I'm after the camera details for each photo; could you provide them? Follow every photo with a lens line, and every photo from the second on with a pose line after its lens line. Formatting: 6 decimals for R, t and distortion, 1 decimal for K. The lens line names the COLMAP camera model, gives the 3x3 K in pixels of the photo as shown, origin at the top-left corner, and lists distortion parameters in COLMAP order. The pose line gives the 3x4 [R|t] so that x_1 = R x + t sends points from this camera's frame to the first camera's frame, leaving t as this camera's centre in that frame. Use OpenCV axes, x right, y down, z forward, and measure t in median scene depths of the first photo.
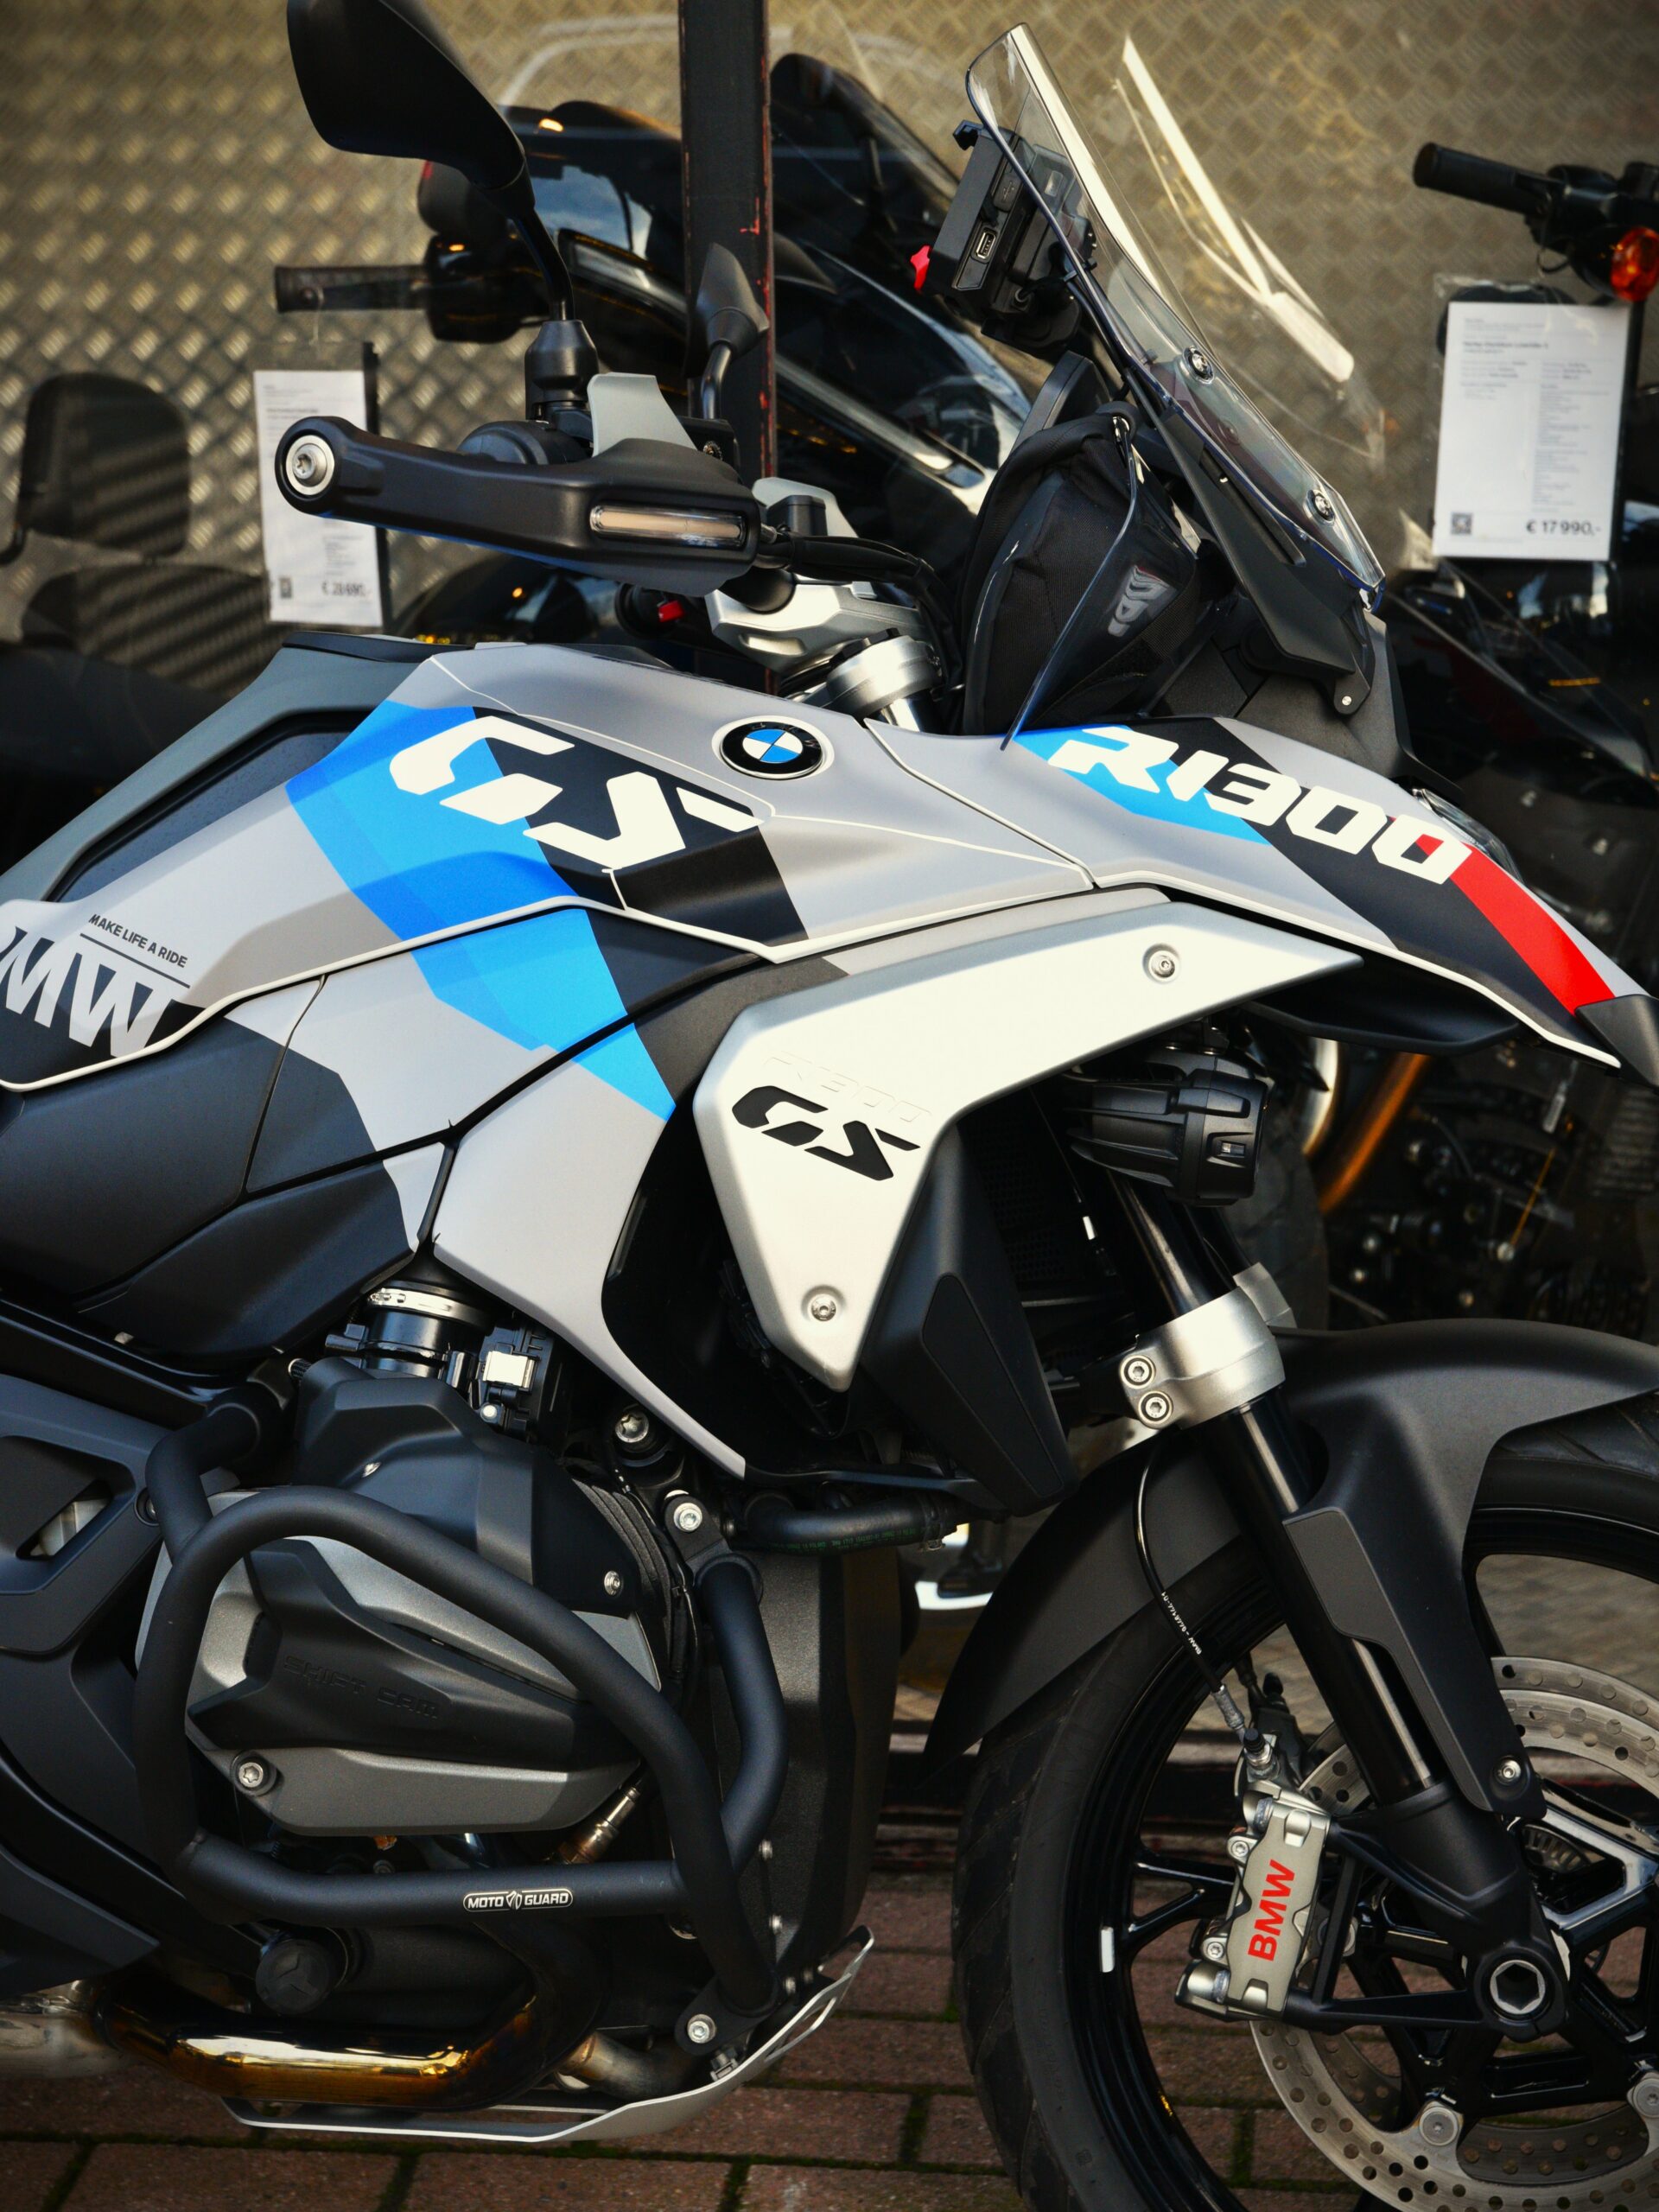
lens RADIAL K [[4500.3, 0, 815.8], [0, 4500.3, 1130.7], [0, 0, 1]] dist [0.218681, 0.000000]
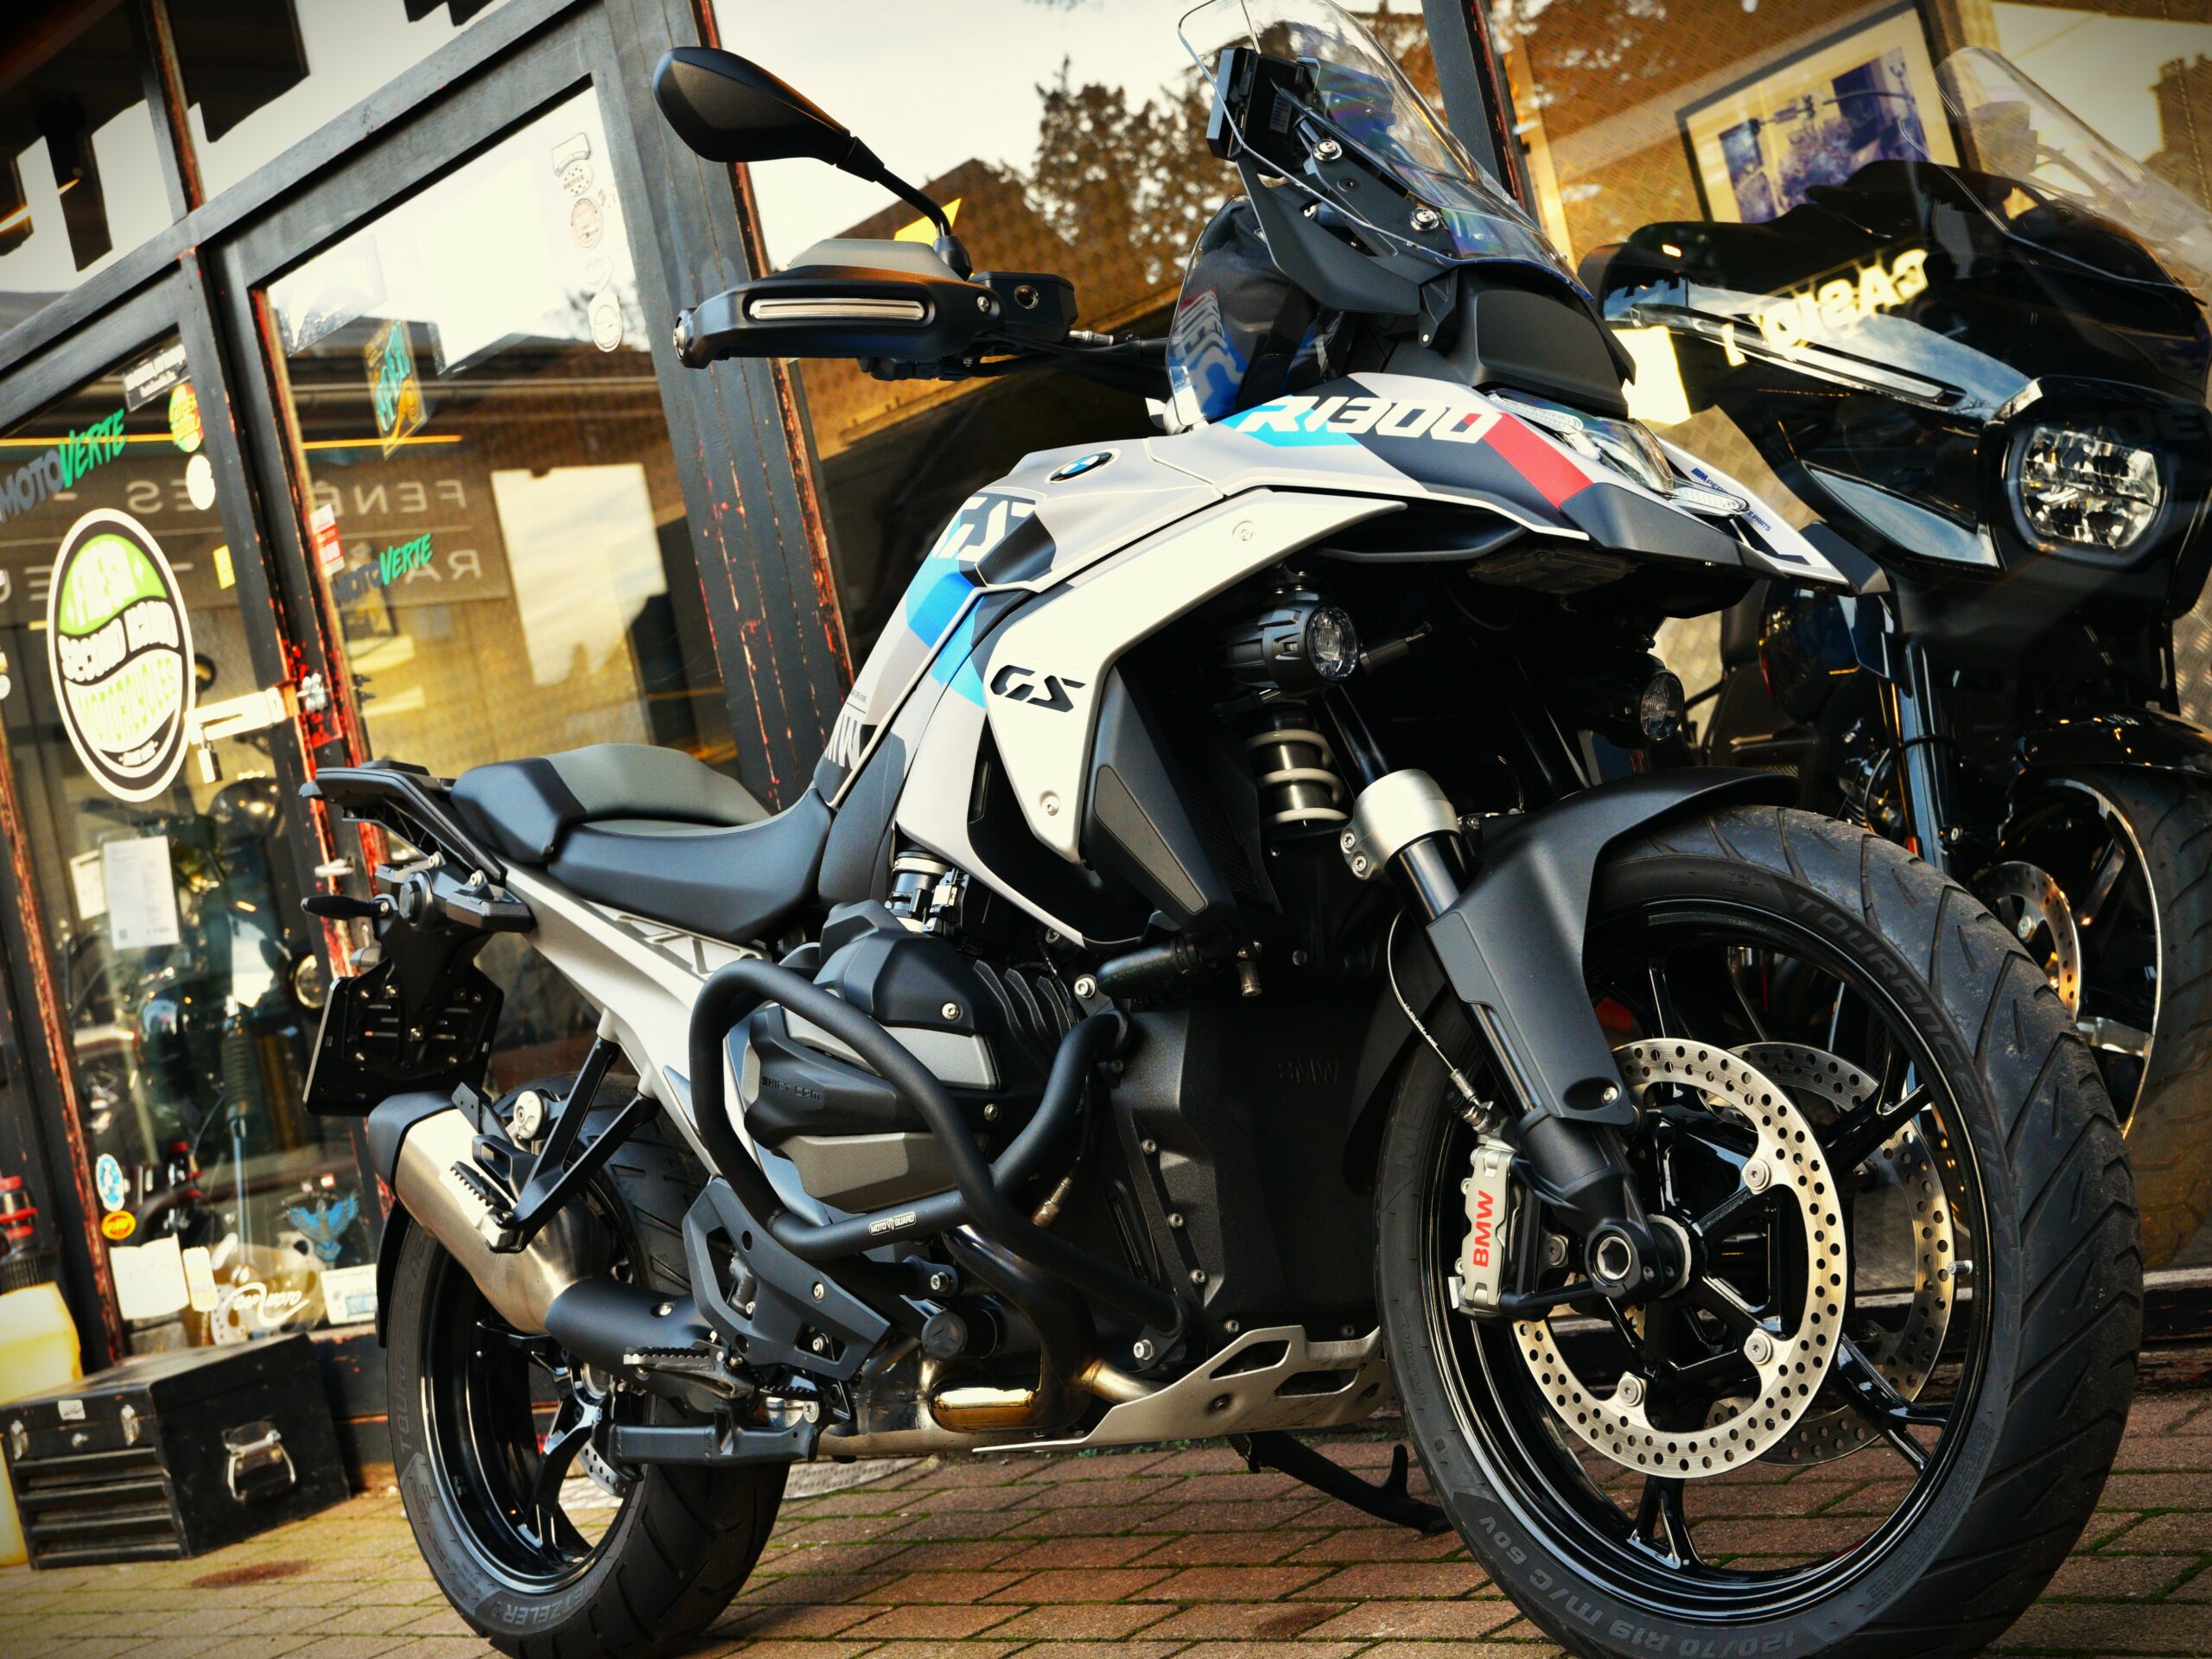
lens RADIAL K [[3140.6, 0, 1112.2], [0, 3140.6, 816.3], [0, 0, 1]] dist [0.050892, 0.000000]
pose [[0.765229, -0.180068, -0.618062, 0.618276], [0.056410, 0.975146, -0.214260, 0.250684], [0.641282, 0.129093, 0.756368, 0.232414]]
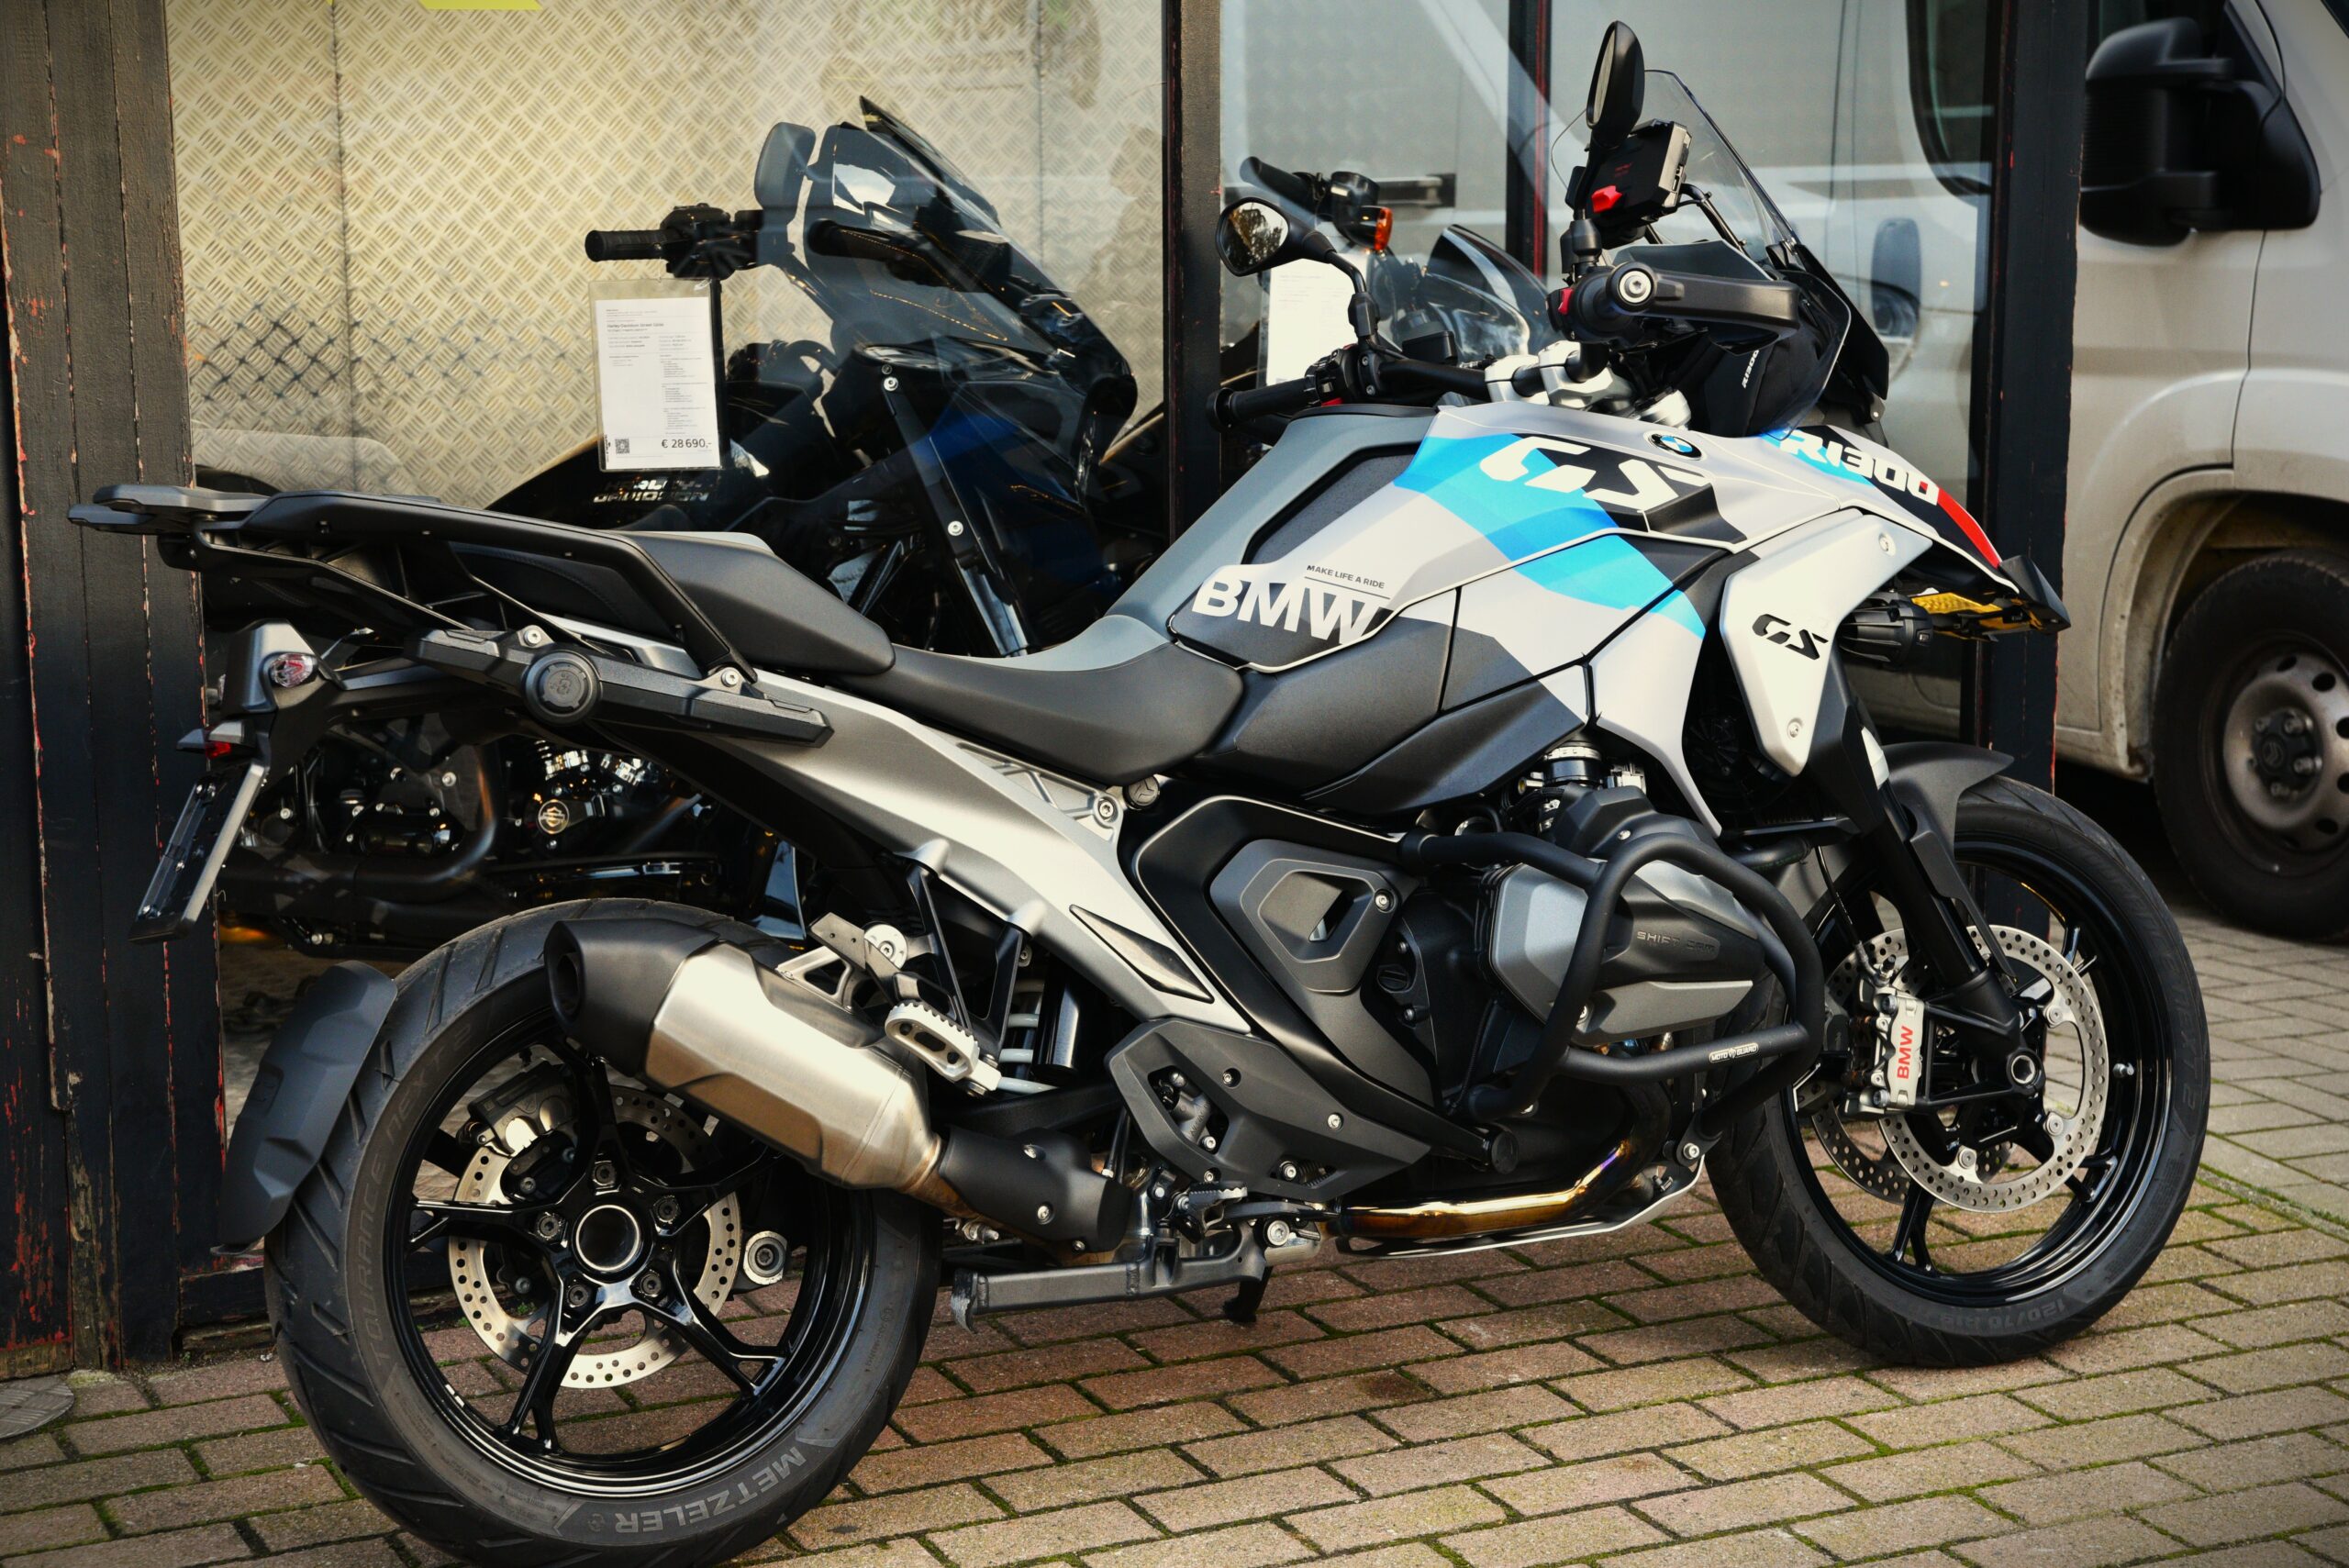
lens RADIAL K [[4019.4, 0, 1179.9], [0, 4019.4, 774.5], [0, 0, 1]] dist [0.203700, 0.000000]
pose [[0.824701, -0.077688, 0.560208, -1.110437], [0.120339, 0.991943, -0.039596, 0.089783], [-0.552619, 0.100070, 0.827405, -0.244528]]
